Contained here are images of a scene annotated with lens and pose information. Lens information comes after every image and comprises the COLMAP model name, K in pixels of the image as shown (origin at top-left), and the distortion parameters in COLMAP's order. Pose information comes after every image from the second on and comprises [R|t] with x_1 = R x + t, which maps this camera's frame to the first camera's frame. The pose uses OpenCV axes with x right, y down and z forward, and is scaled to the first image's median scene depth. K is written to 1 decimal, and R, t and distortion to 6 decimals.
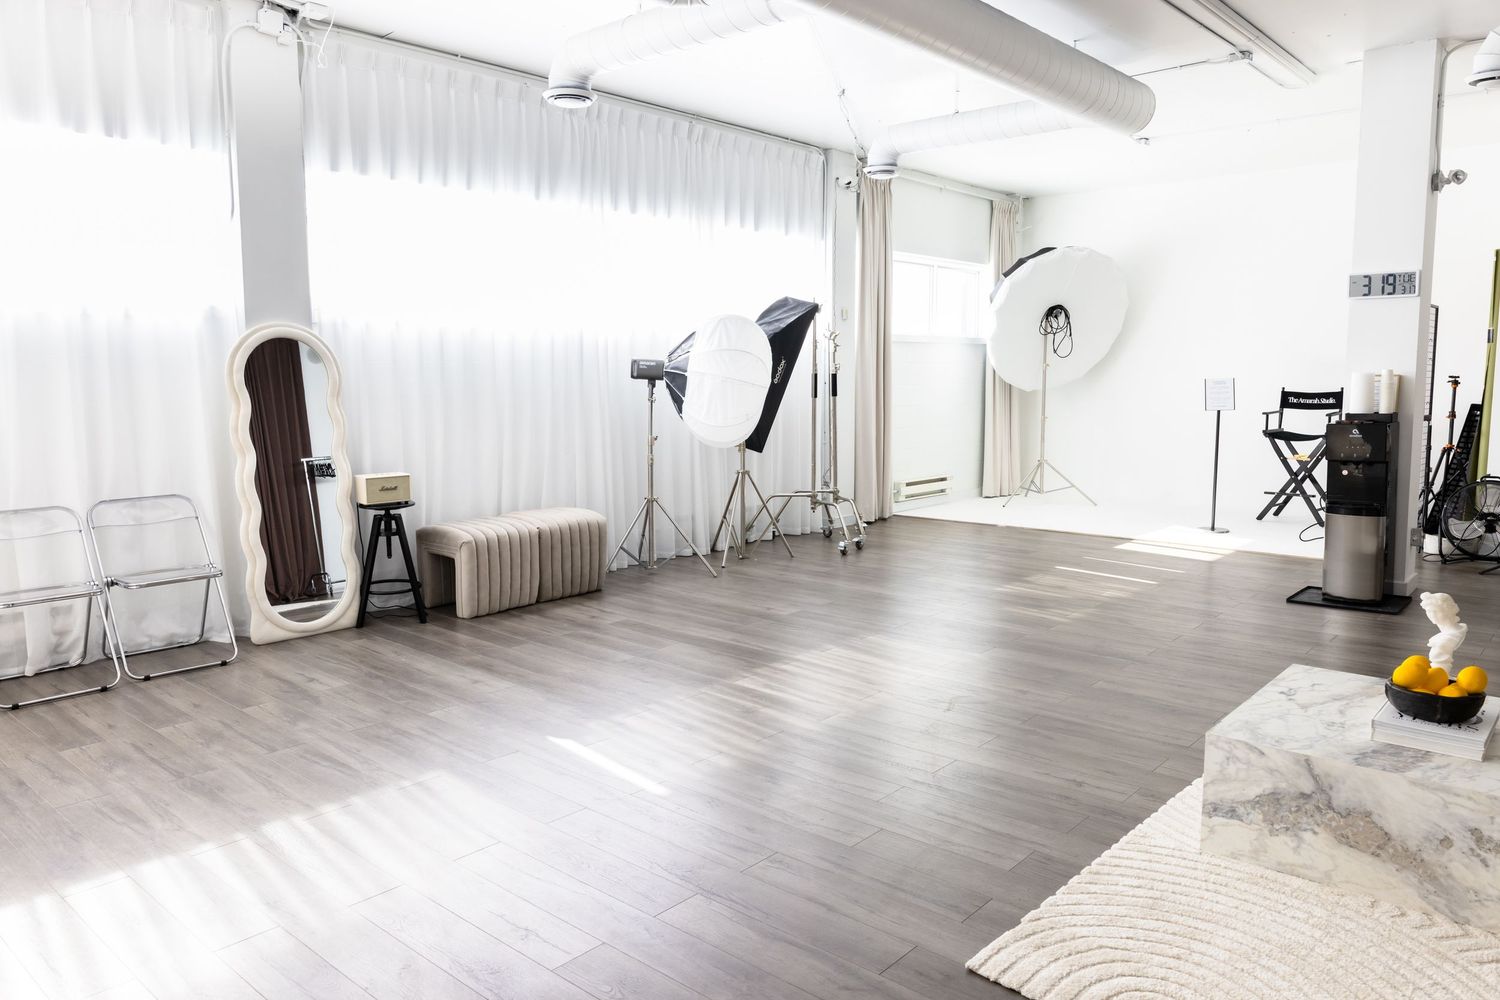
lens RADIAL K [[1021.7, 0, 750.0], [0, 1021.7, 500.0], [0, 0, 1]] dist [-0.019672, 0.006287]
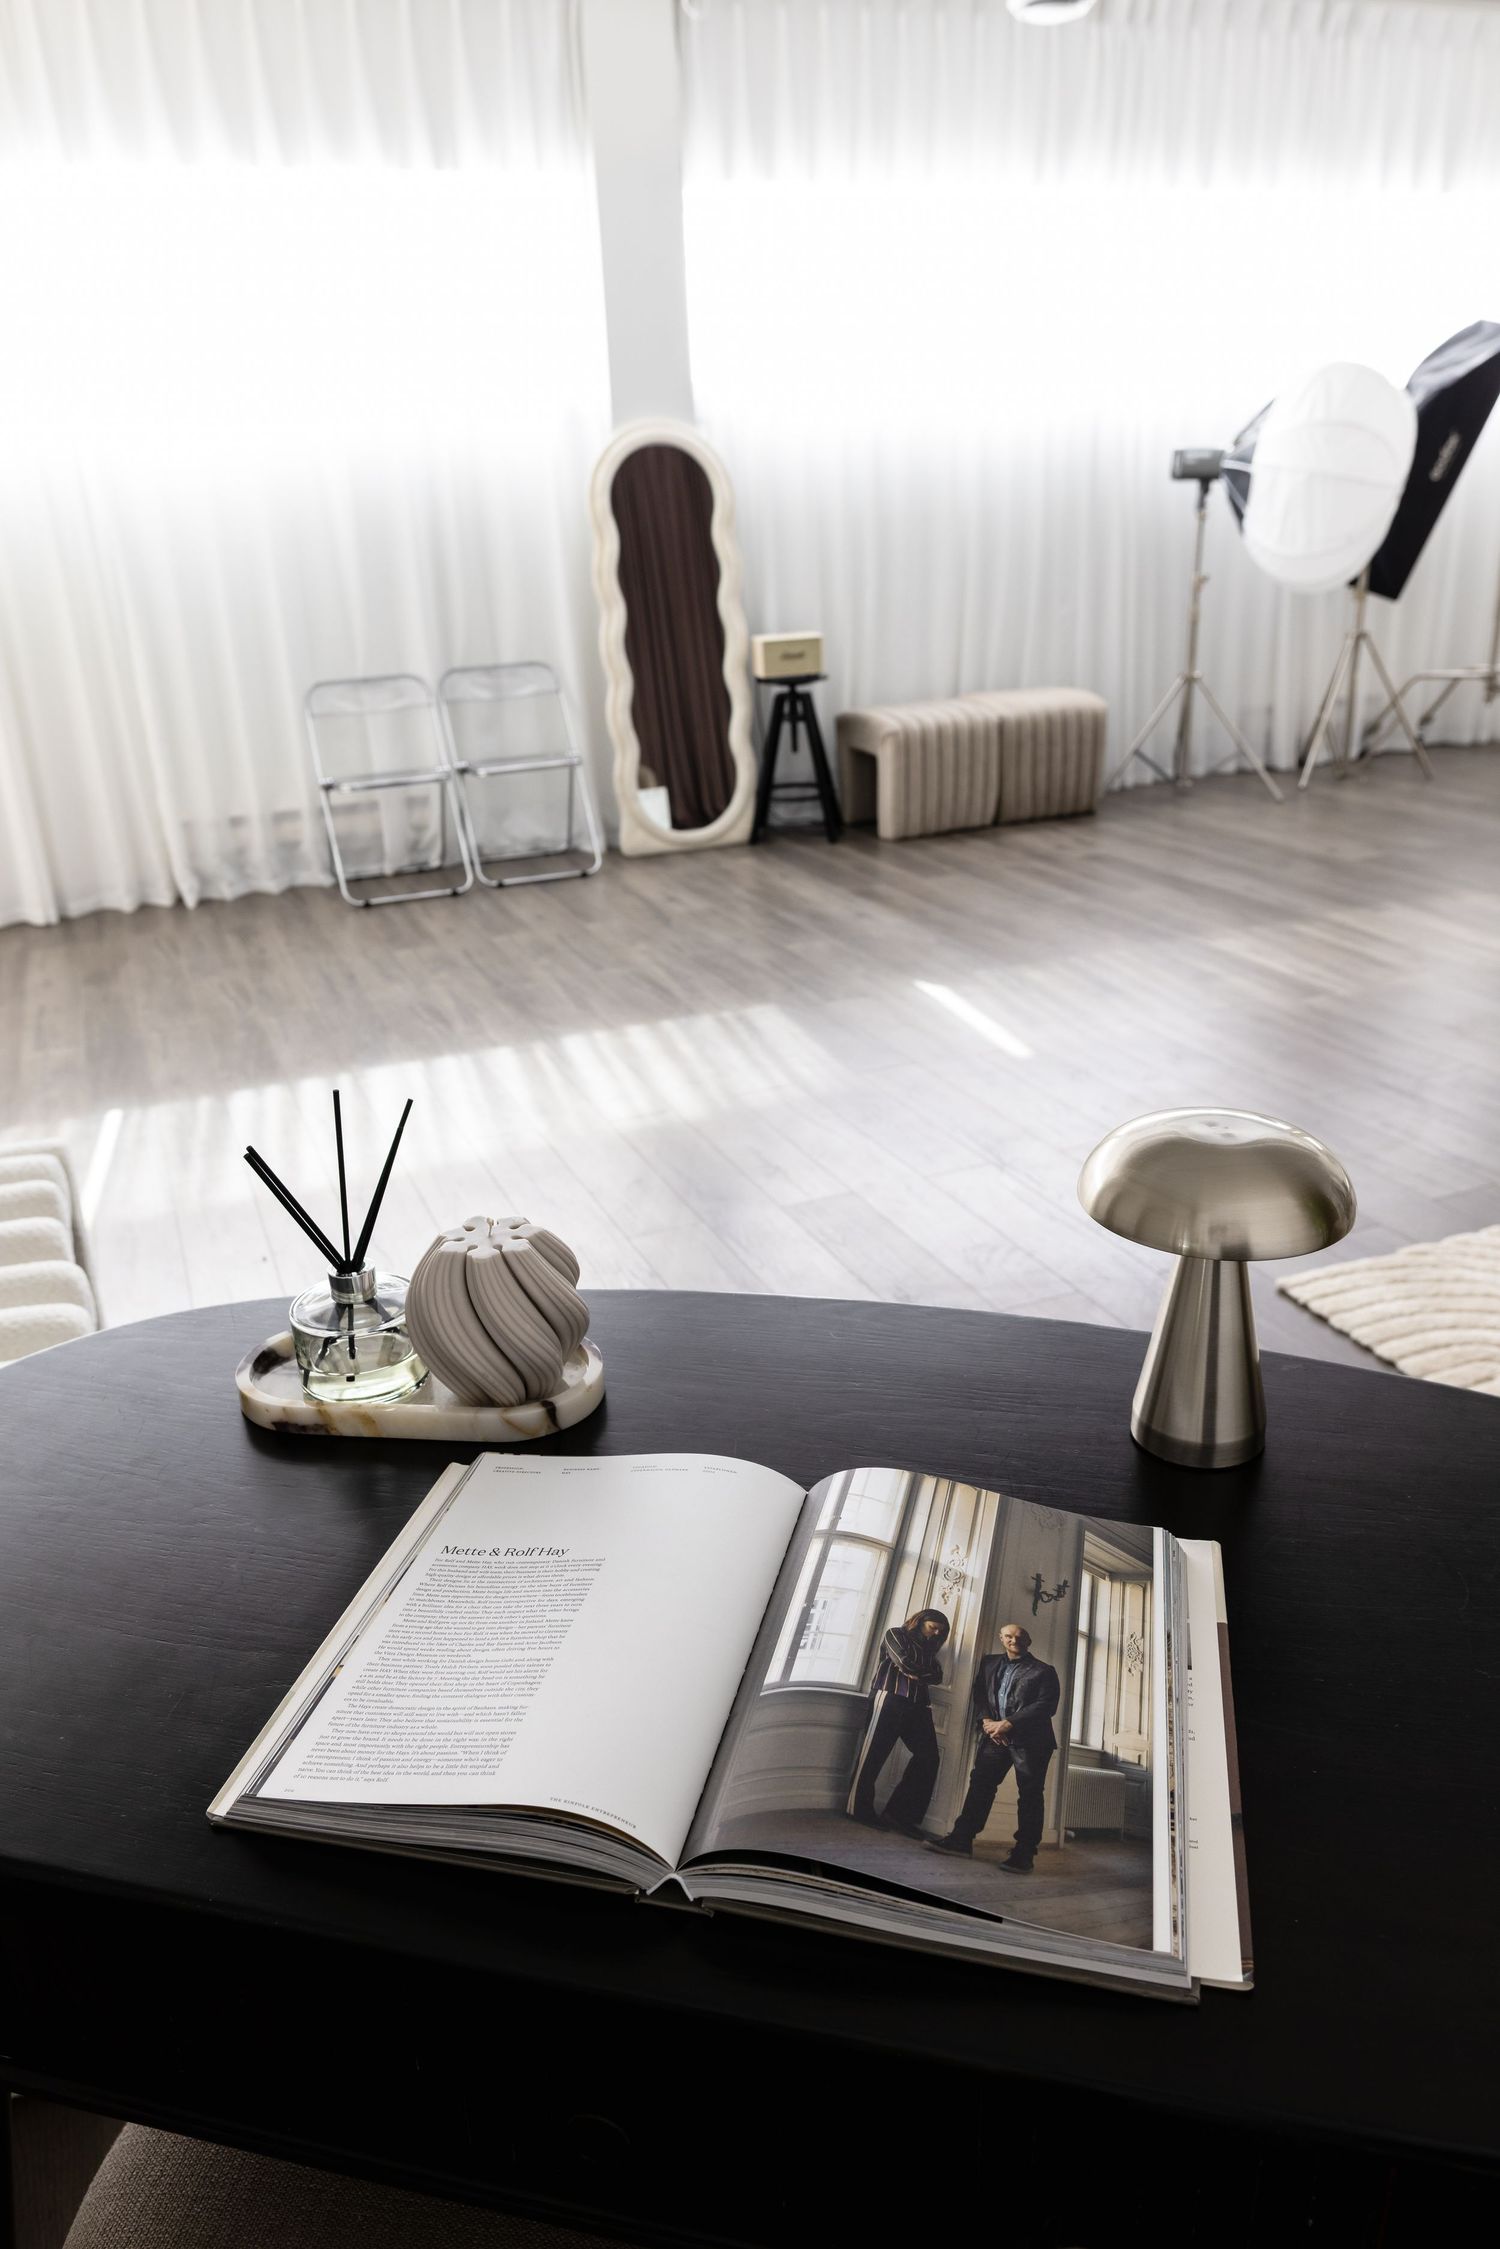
lens RADIAL K [[1531.9, 0, 750.0], [0, 1531.9, 1124.5], [0, 0, 1]] dist [-0.019672, 0.006287]
pose [[0.899377, 0.127031, -0.418311, 0.123818], [-0.009509, 0.962311, 0.271786, 0.015289], [0.437070, -0.240460, 0.866688, -0.050781]]
